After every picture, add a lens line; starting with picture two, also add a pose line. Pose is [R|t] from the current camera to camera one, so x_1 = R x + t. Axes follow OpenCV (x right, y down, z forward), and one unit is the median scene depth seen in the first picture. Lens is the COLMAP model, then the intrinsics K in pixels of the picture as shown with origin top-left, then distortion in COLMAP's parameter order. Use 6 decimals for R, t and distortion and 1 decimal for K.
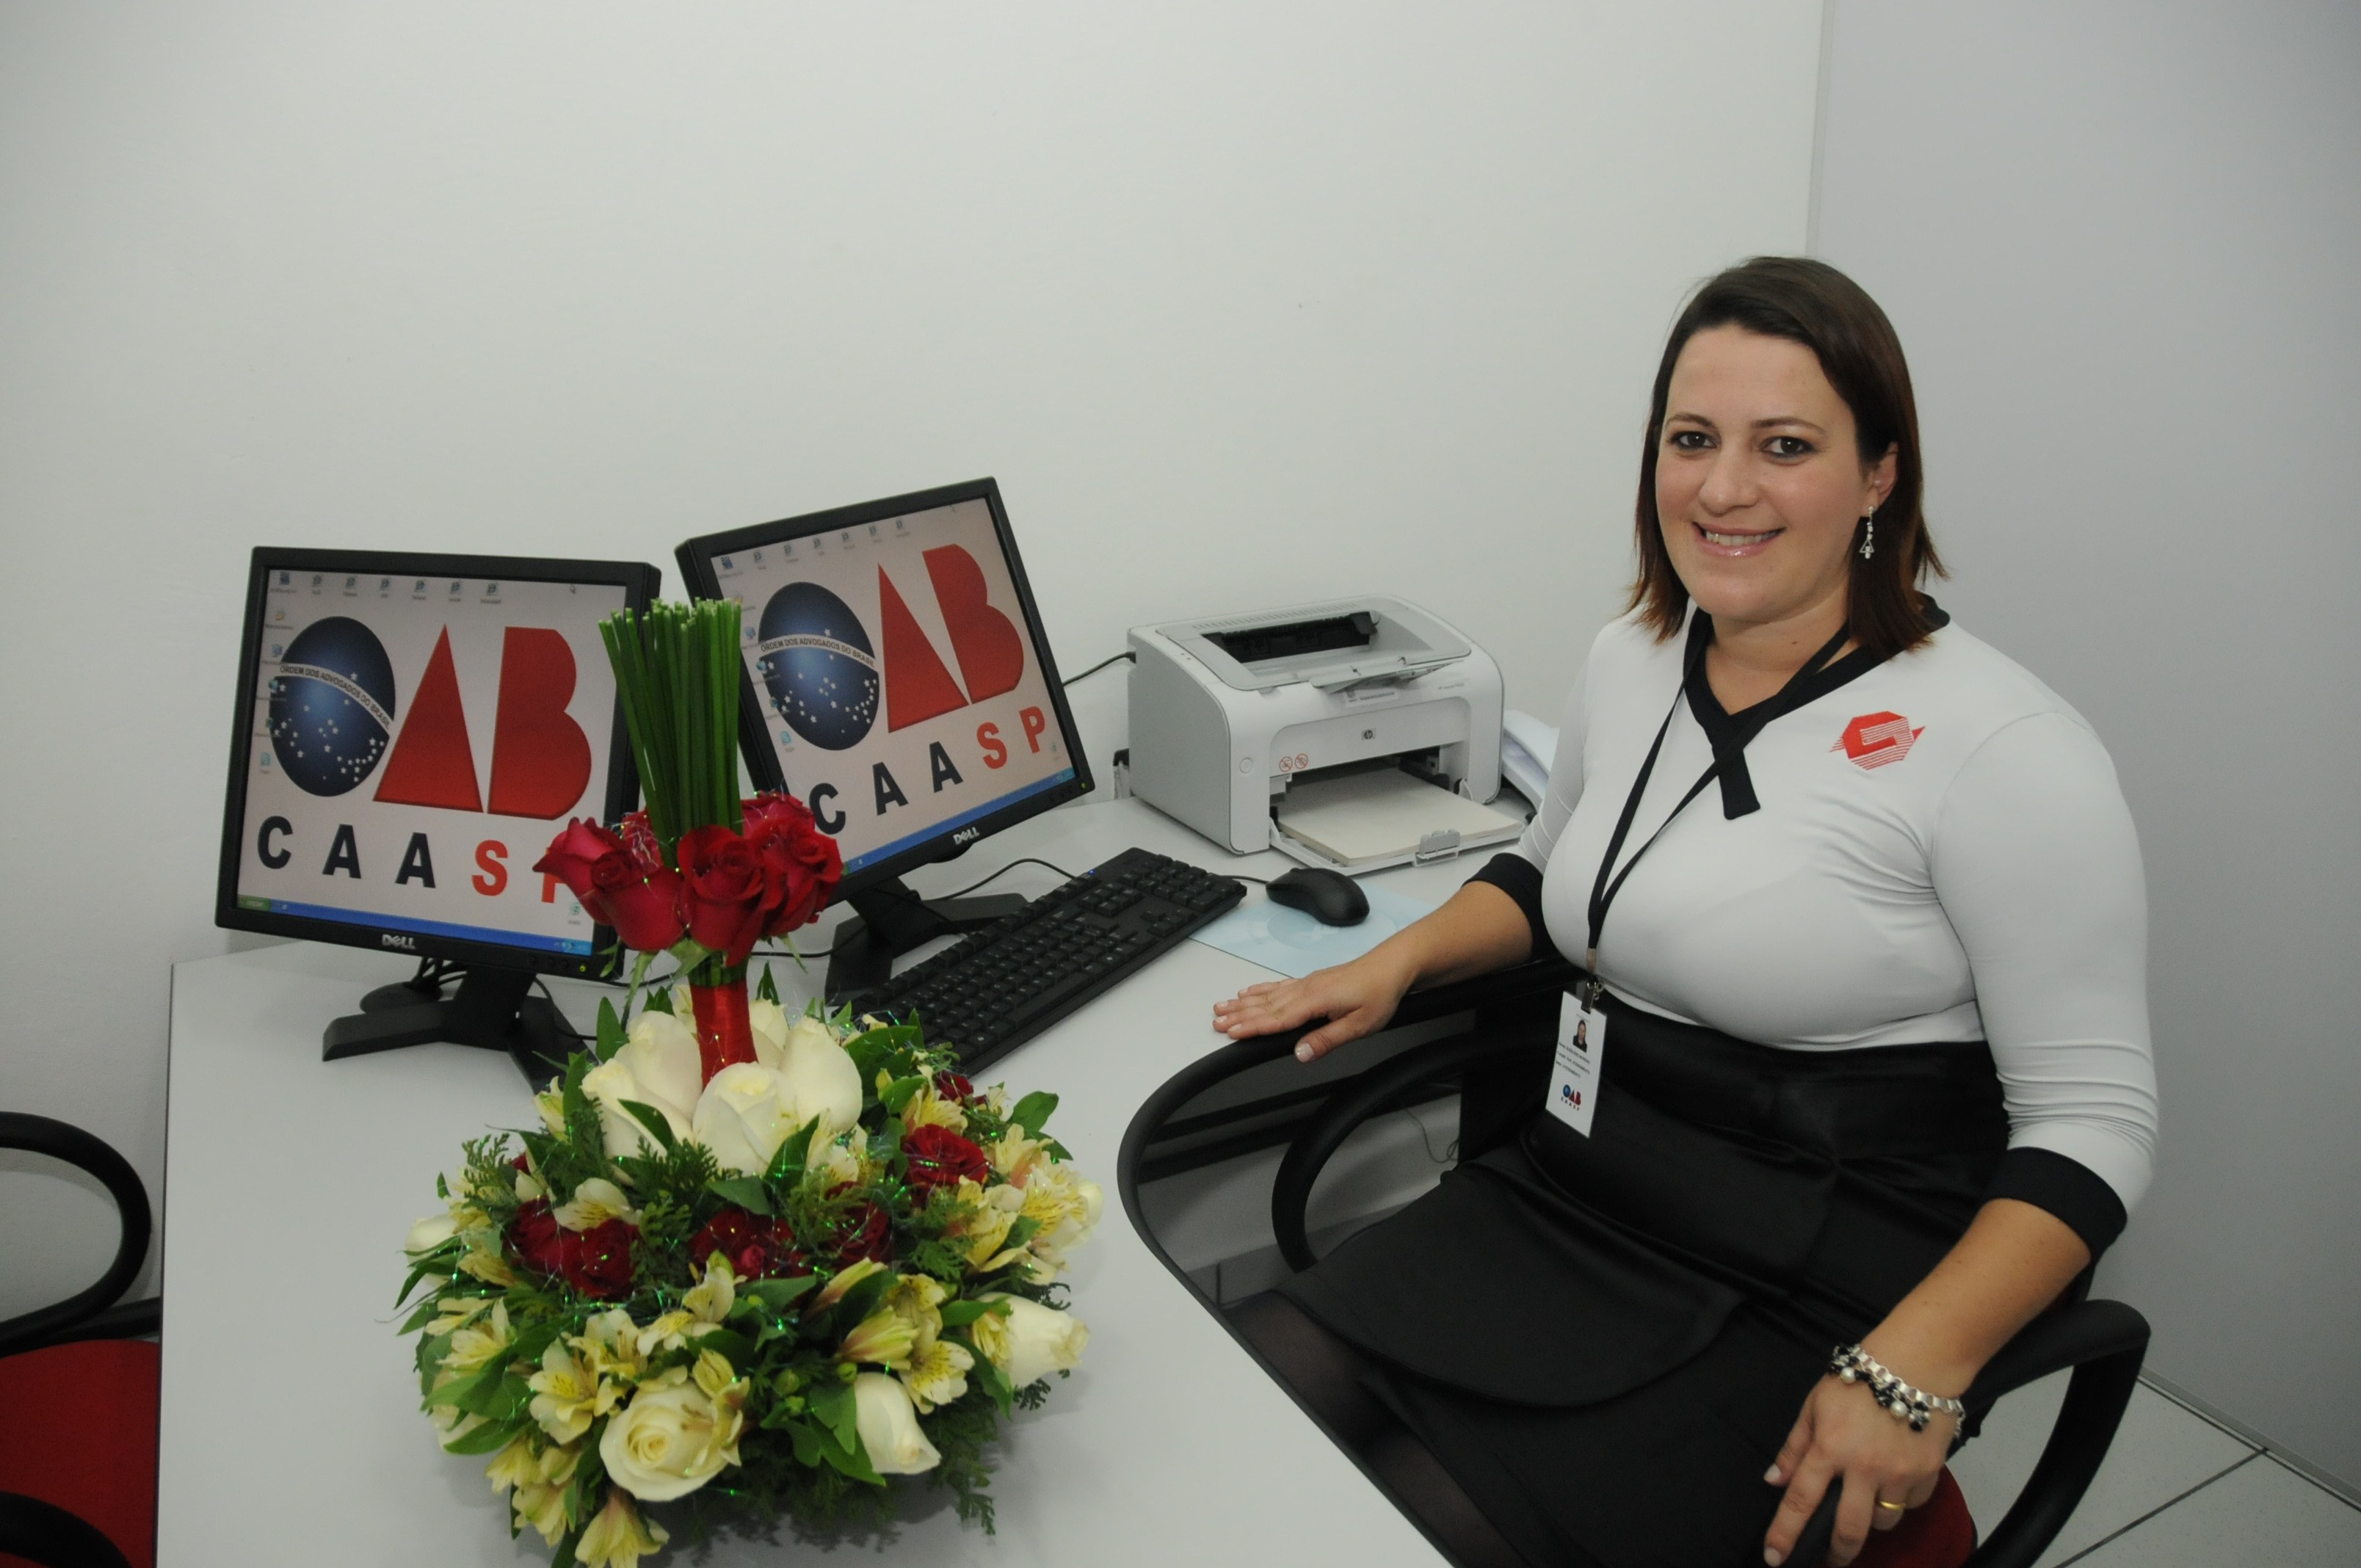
lens RADIAL K [[1833.0, 0, 1190.8], [0, 1833.0, 796.6], [0, 0, 1]] dist [-0.167492, 0.112071]
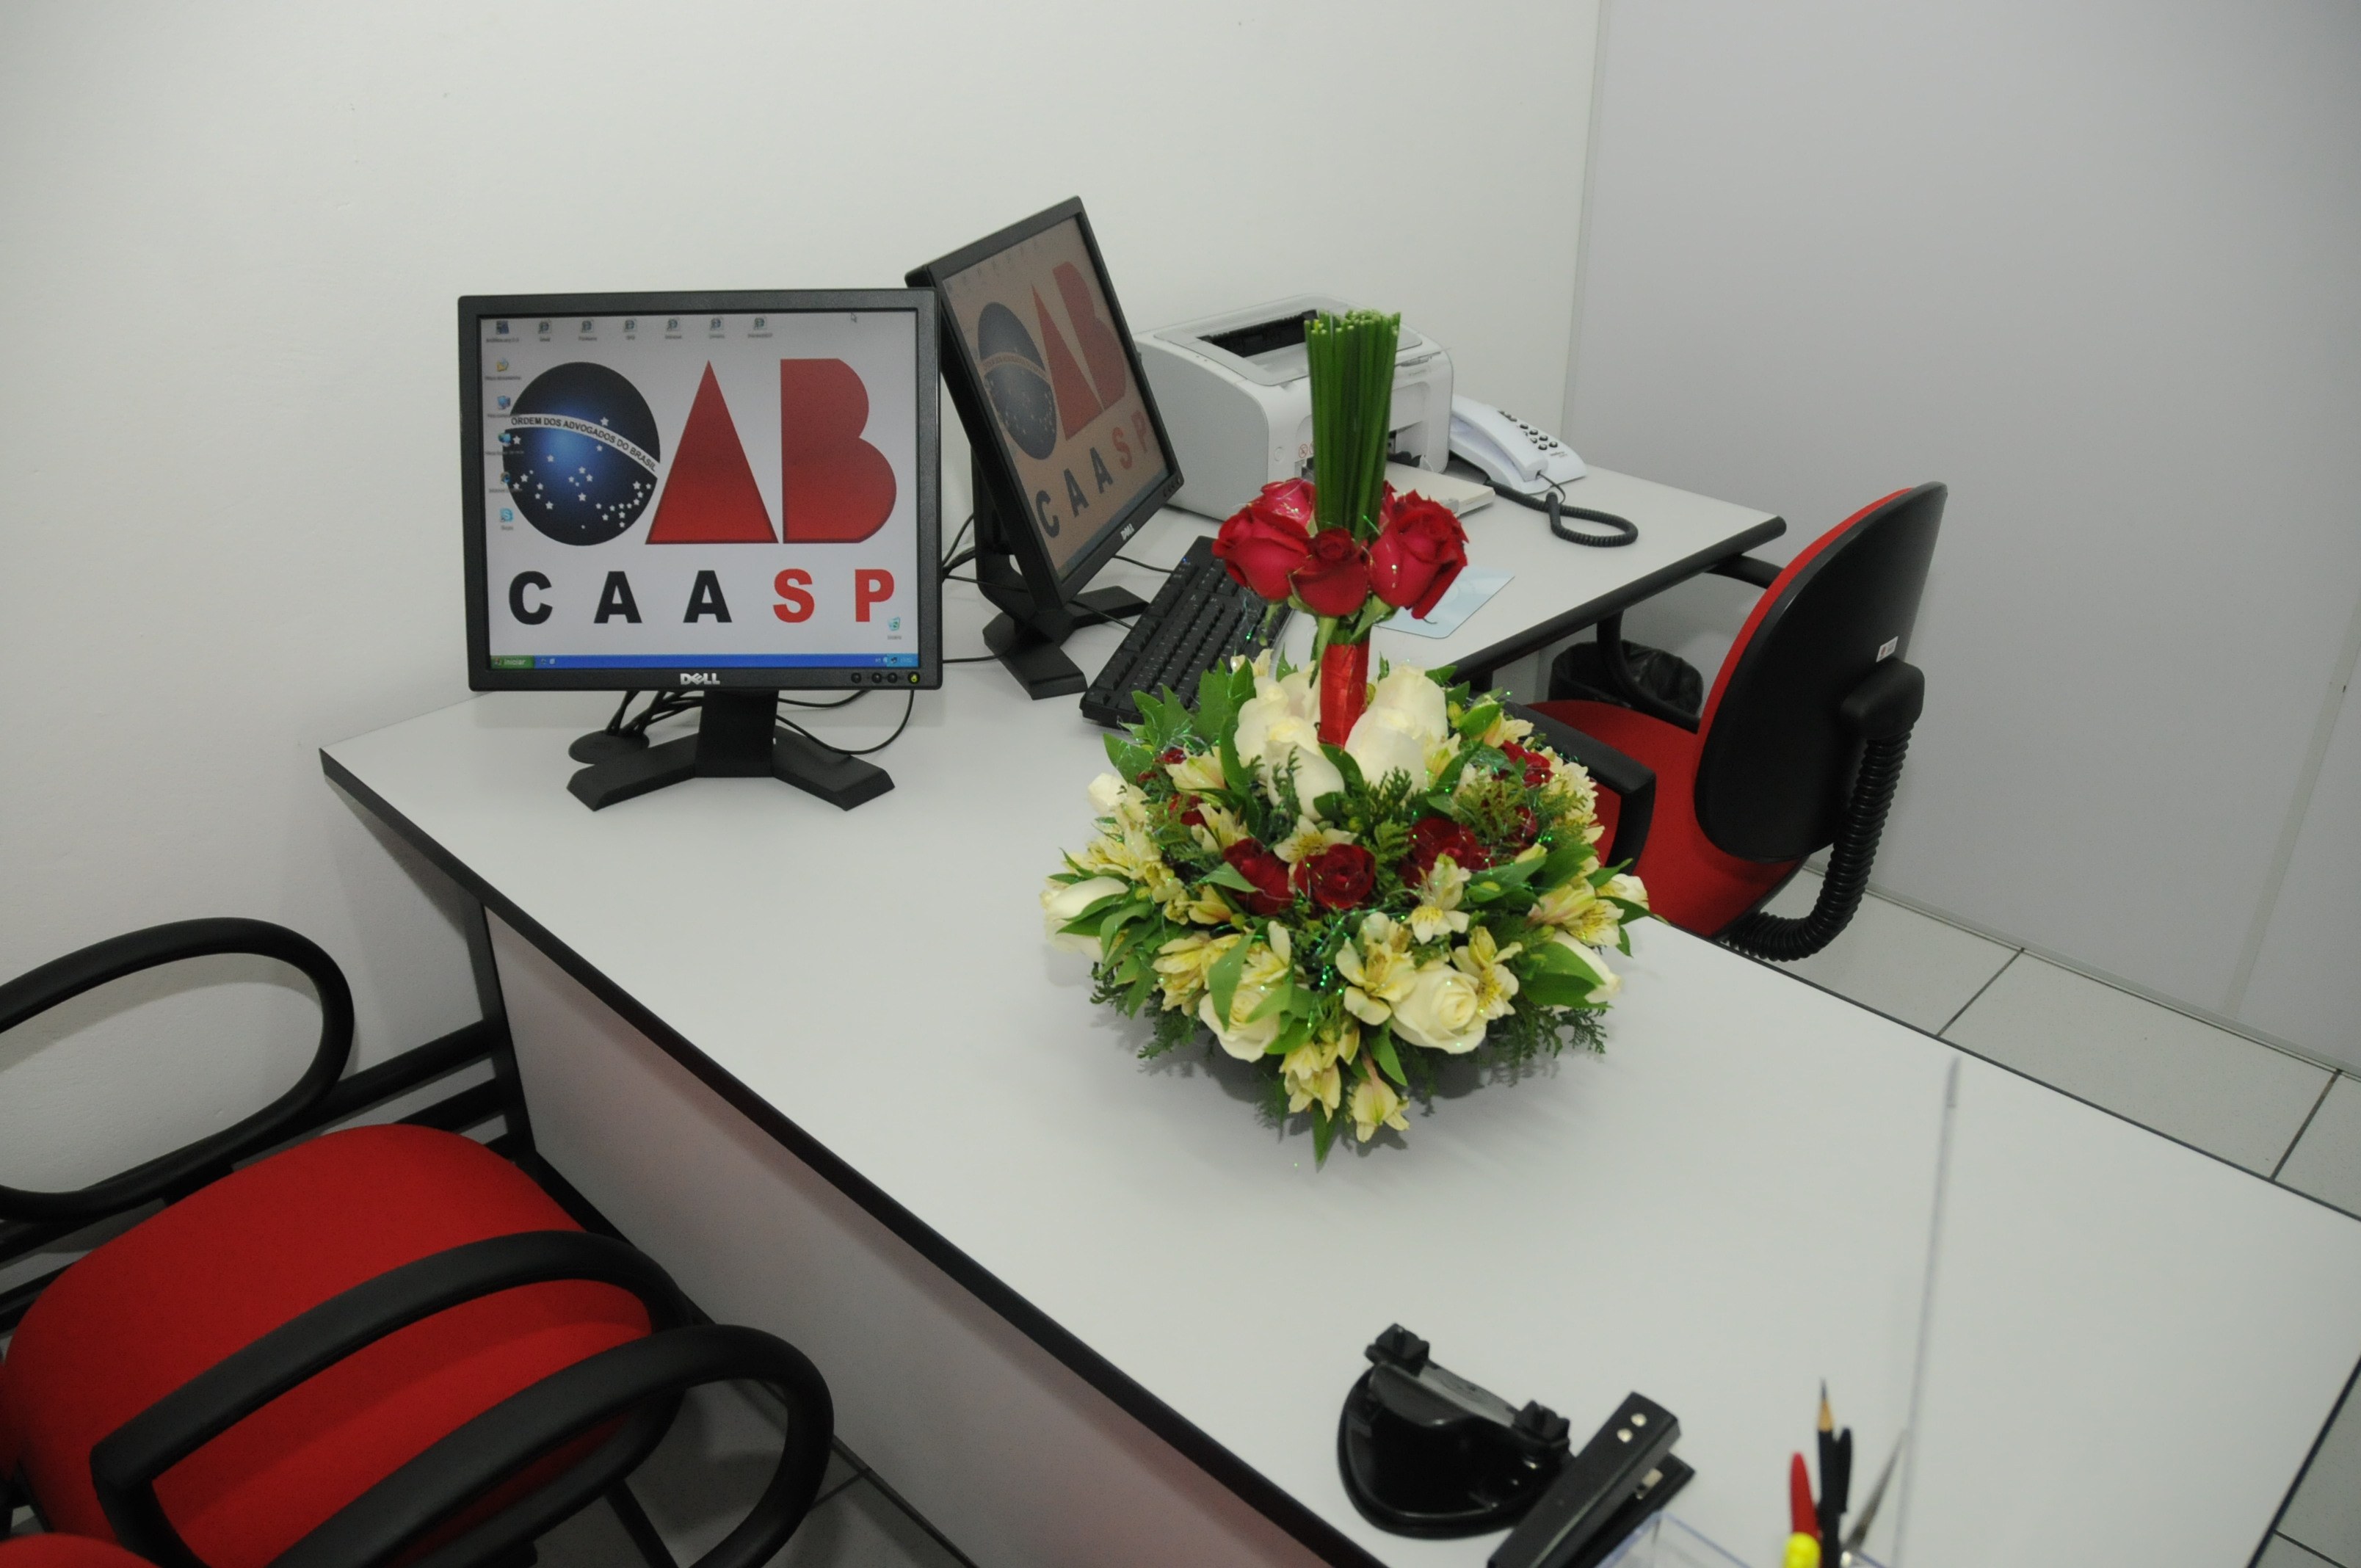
lens RADIAL K [[1833.0, 0, 1190.8], [0, 1833.0, 796.6], [0, 0, 1]] dist [-0.167492, 0.112071]
pose [[0.955101, -0.123891, 0.269135, -0.432073], [0.080067, 0.982507, 0.168138, -0.003728], [-0.285257, -0.139040, 0.948312, -0.069147]]
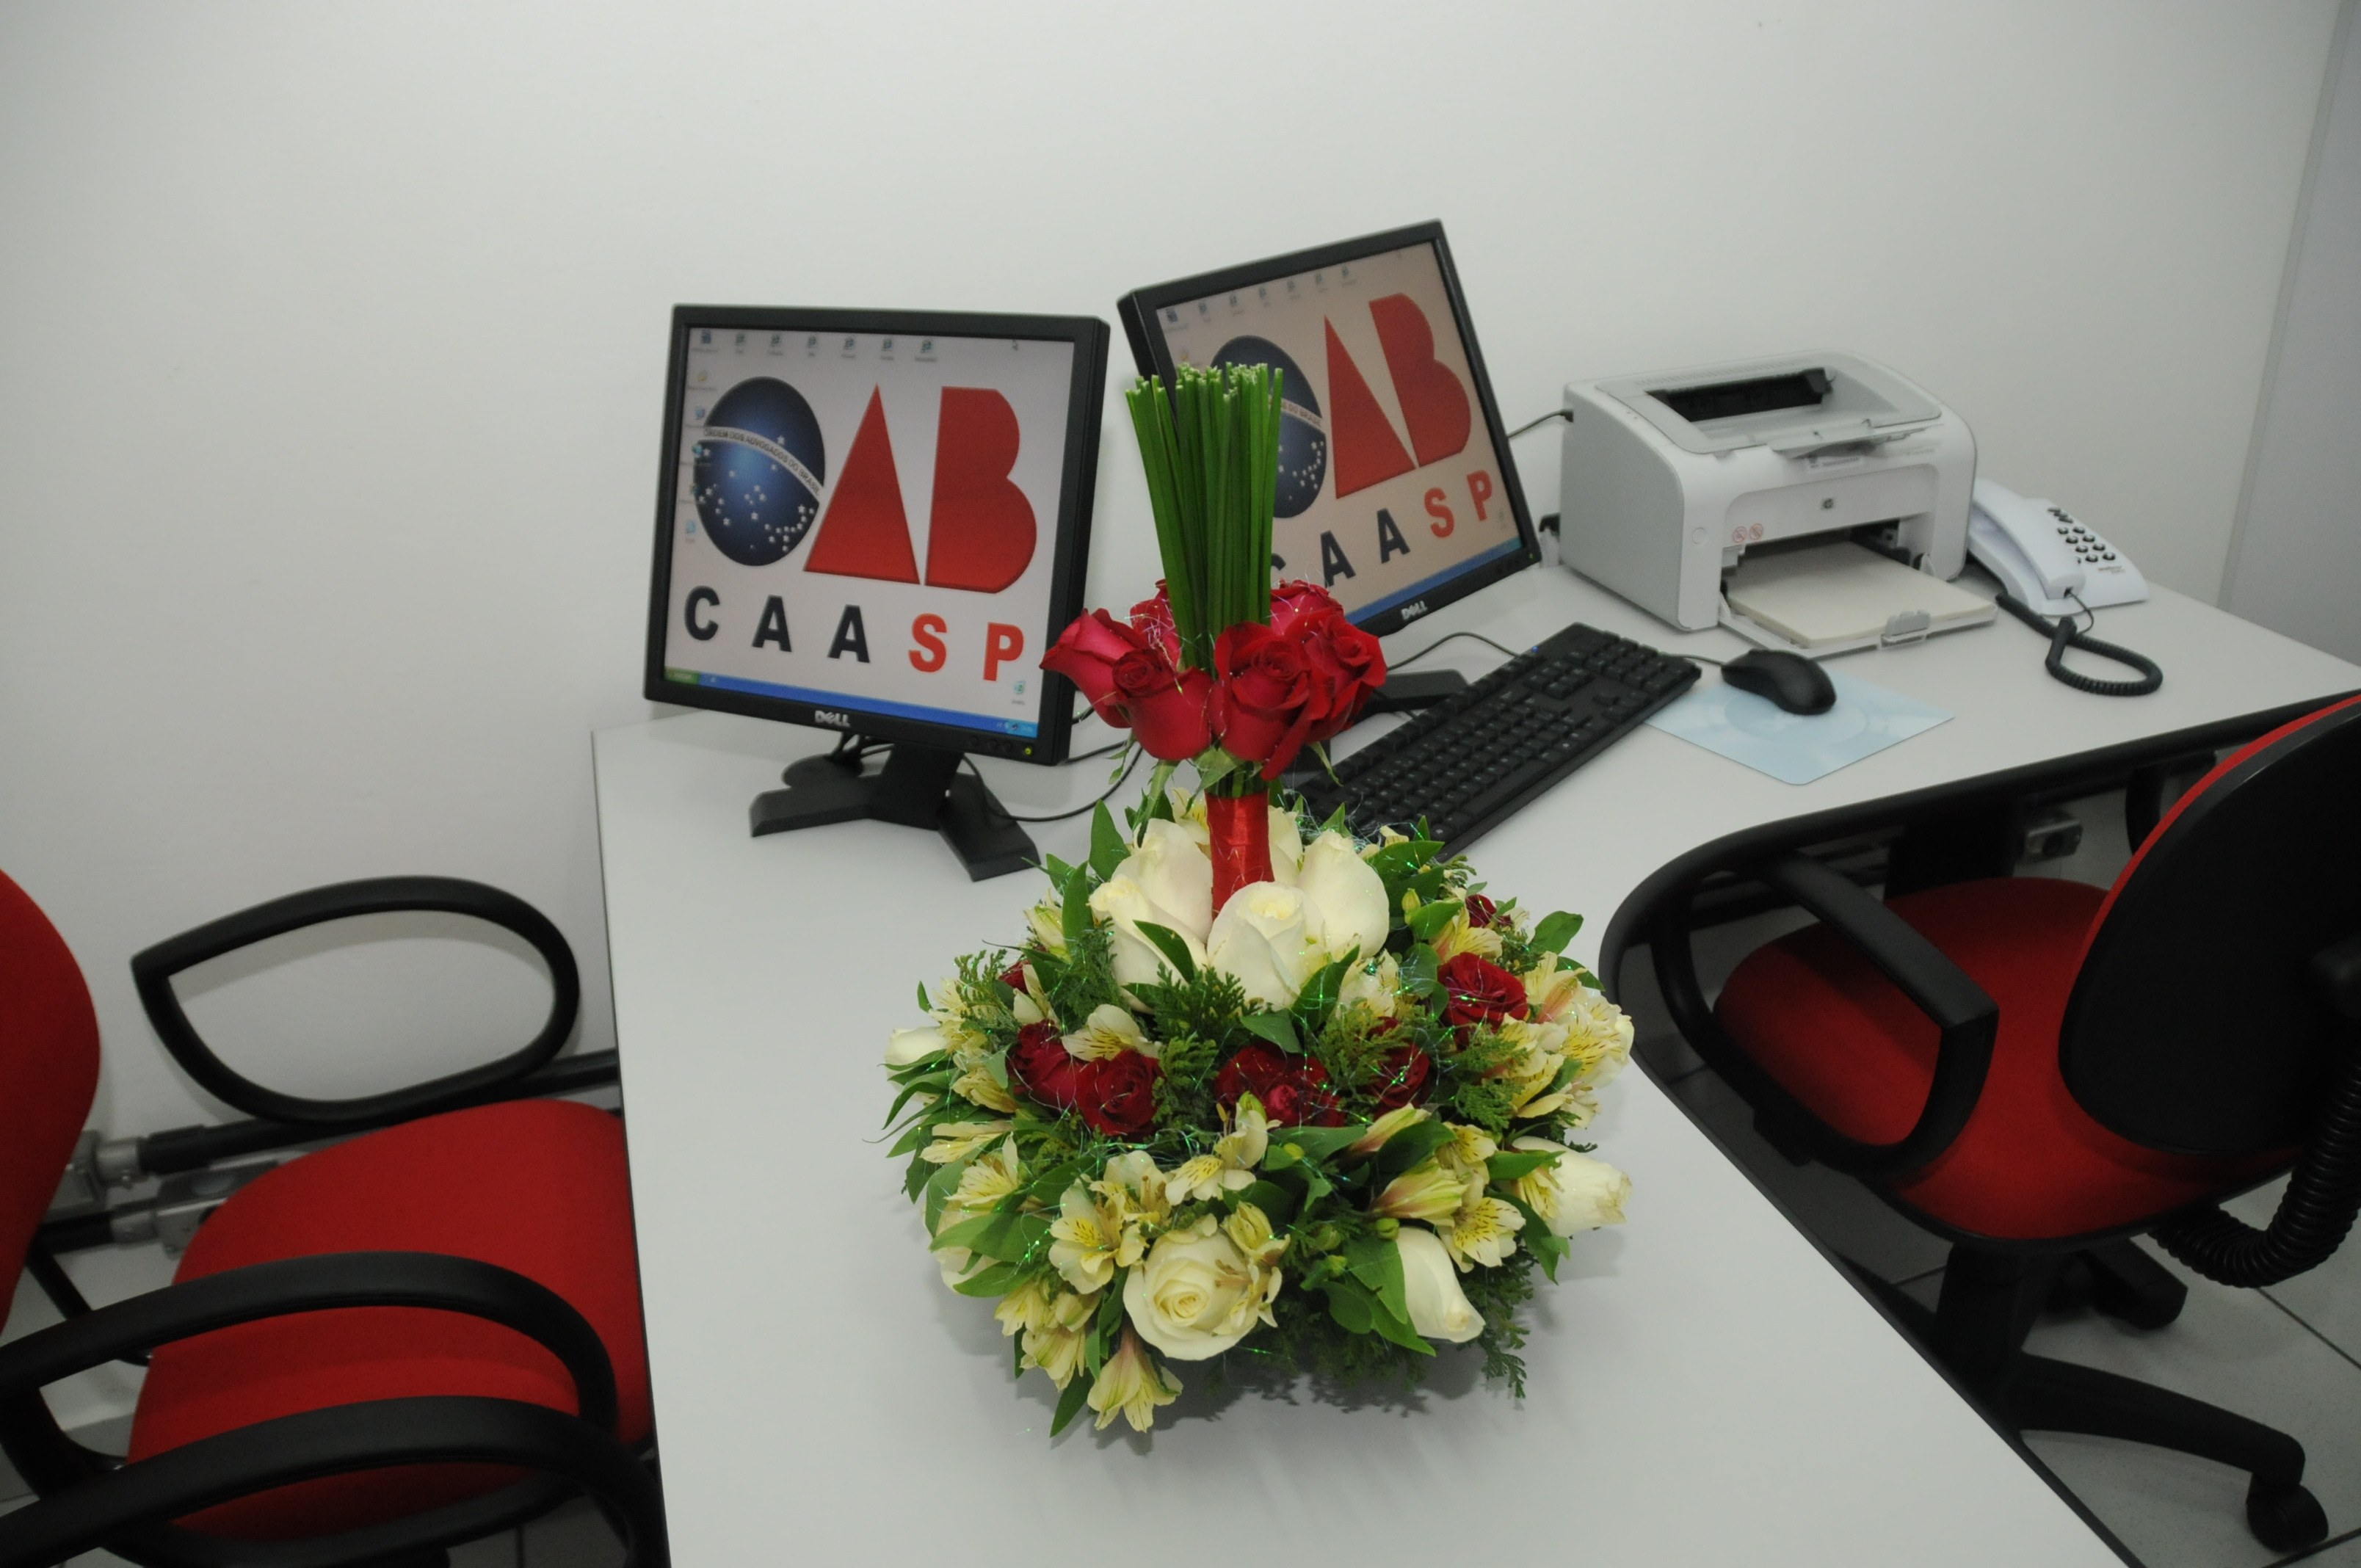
lens RADIAL K [[1833.0, 0, 1190.8], [0, 1833.0, 796.6], [0, 0, 1]] dist [-0.167492, 0.112071]
pose [[0.984726, 0.032098, -0.171128, -0.078613], [-0.008201, 0.990320, 0.138559, -0.013787], [0.173919, -0.135039, 0.975457, 0.062275]]
